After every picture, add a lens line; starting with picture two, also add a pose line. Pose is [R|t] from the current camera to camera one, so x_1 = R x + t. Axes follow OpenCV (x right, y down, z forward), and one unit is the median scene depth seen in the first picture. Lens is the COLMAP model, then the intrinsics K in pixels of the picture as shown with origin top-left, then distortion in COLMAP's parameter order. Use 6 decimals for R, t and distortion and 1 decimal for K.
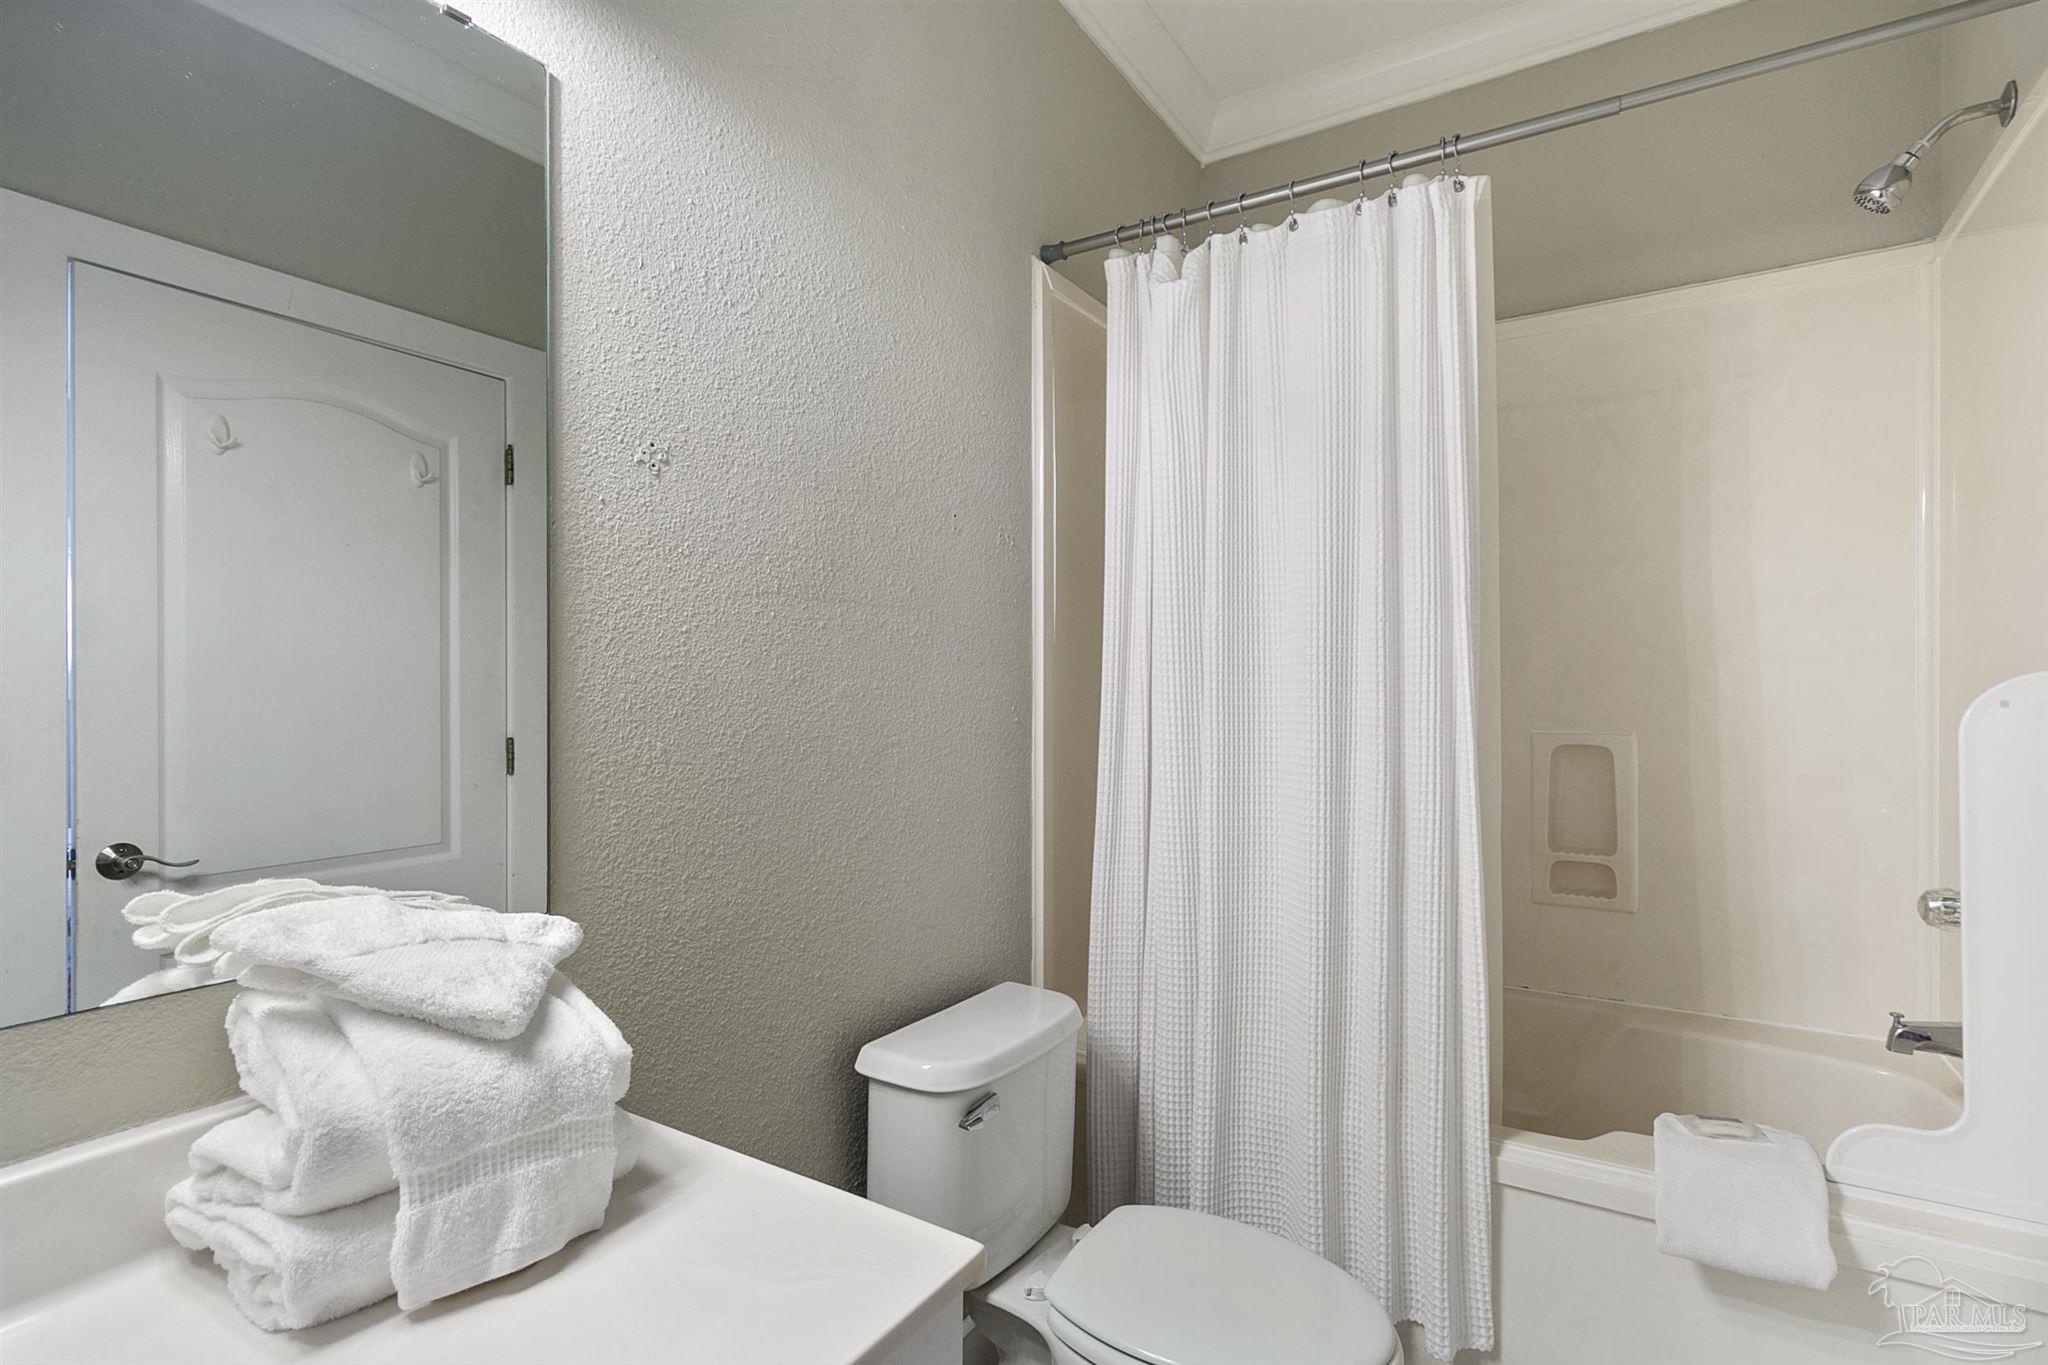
lens RADIAL K [[979.3, 0, 1029.8], [0, 979.3, 691.0], [0, 0, 1]] dist [0.000698, -0.003117]
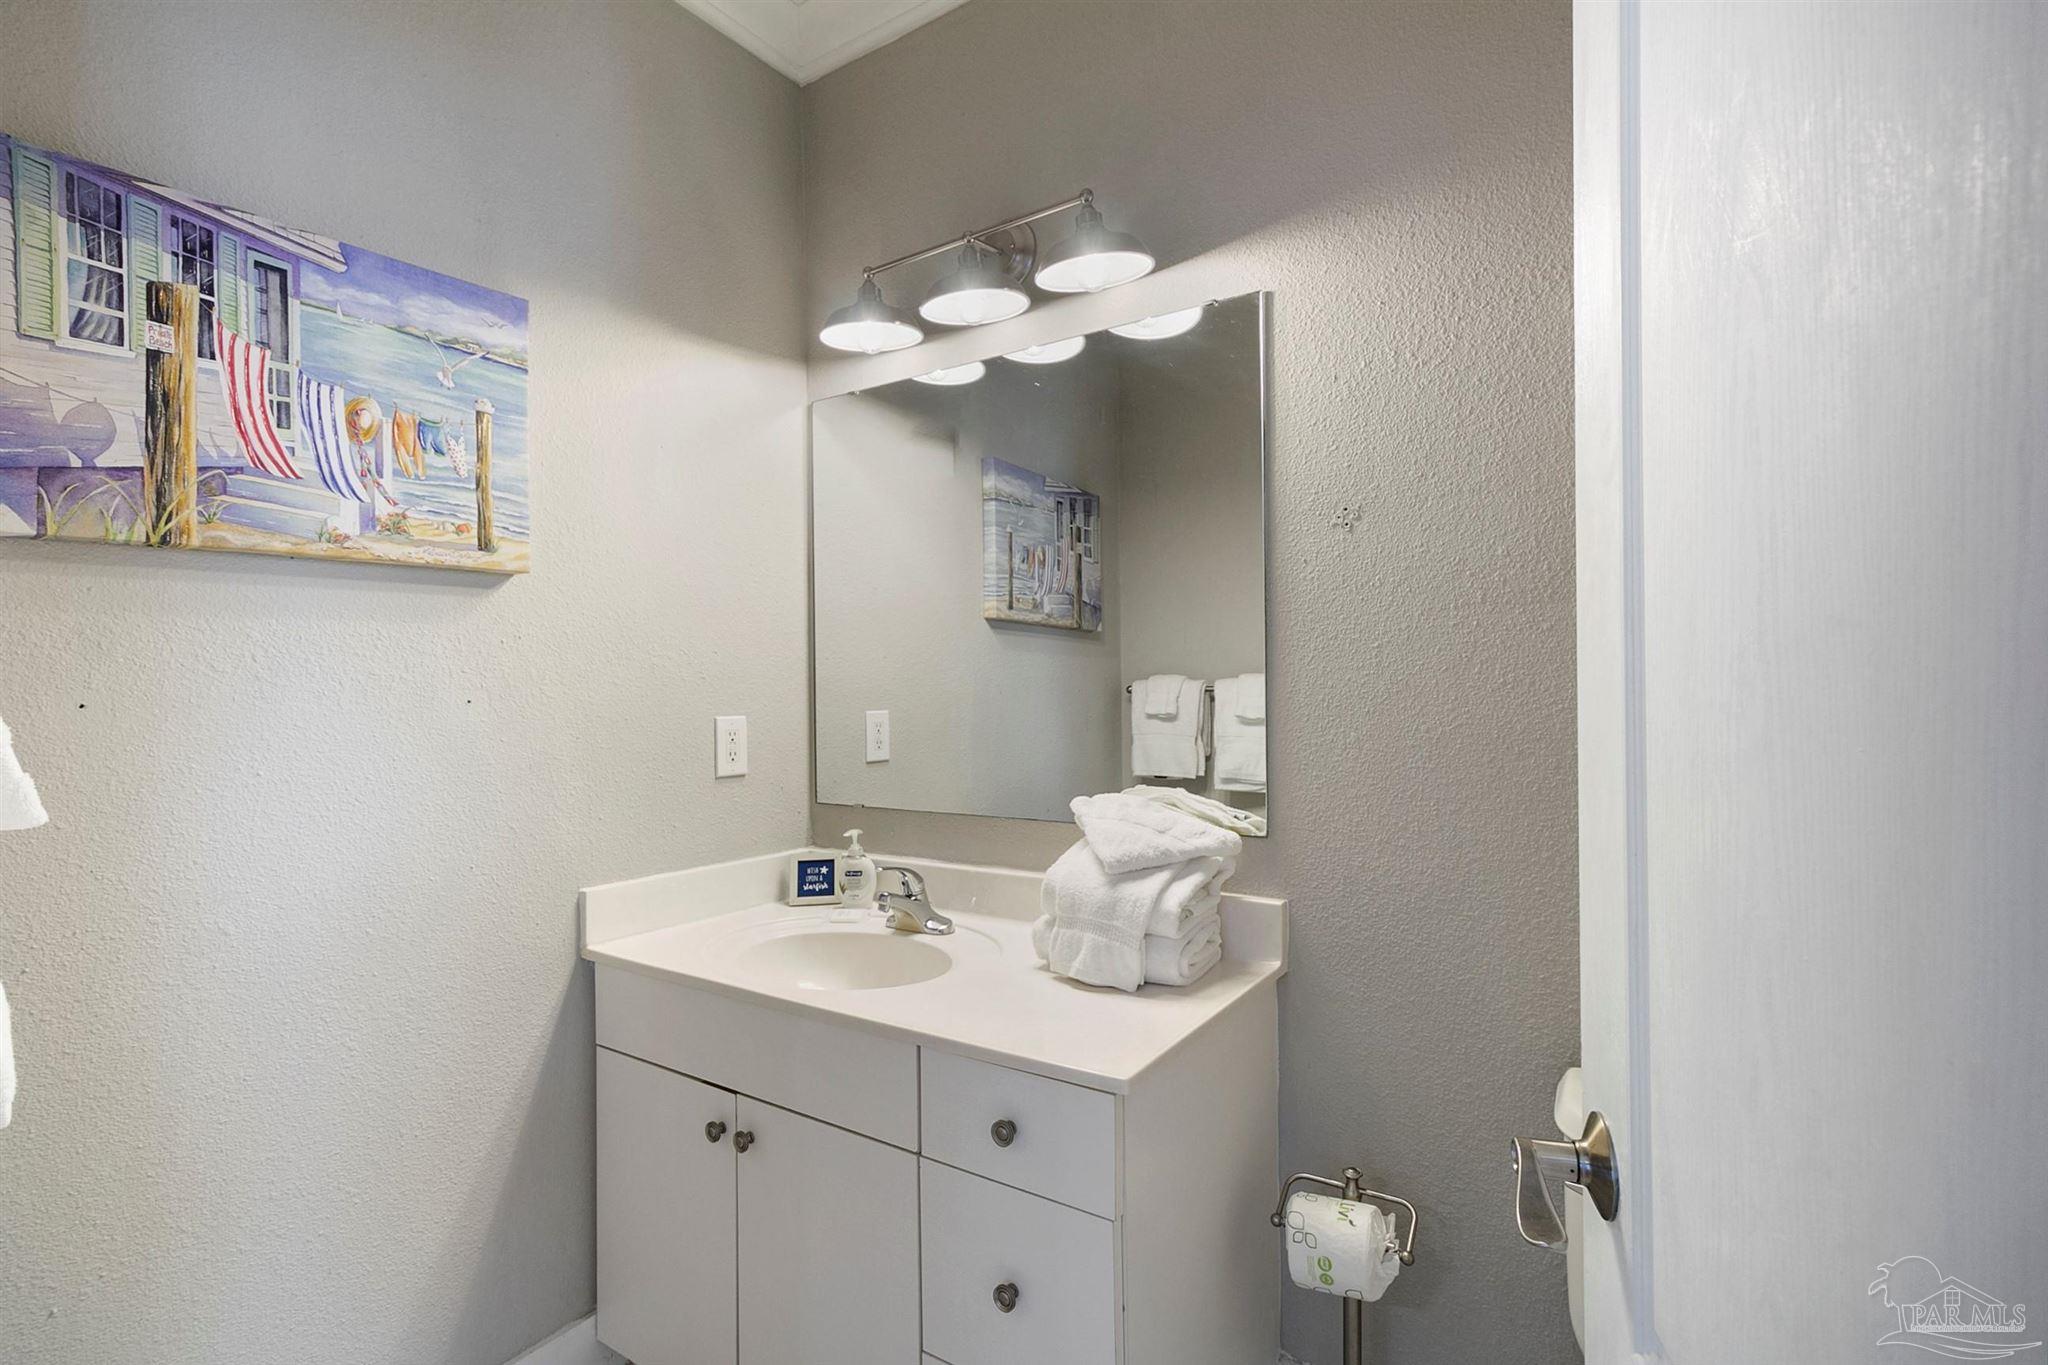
lens RADIAL K [[979.3, 0, 1028.2], [0, 979.3, 683.7], [0, 0, 1]] dist [0.000698, -0.003117]
pose [[-0.036486, 0.003521, -0.999328, 0.971734], [0.012506, 0.999917, 0.003066, -0.023373], [0.999256, -0.012386, -0.036527, 0.619552]]
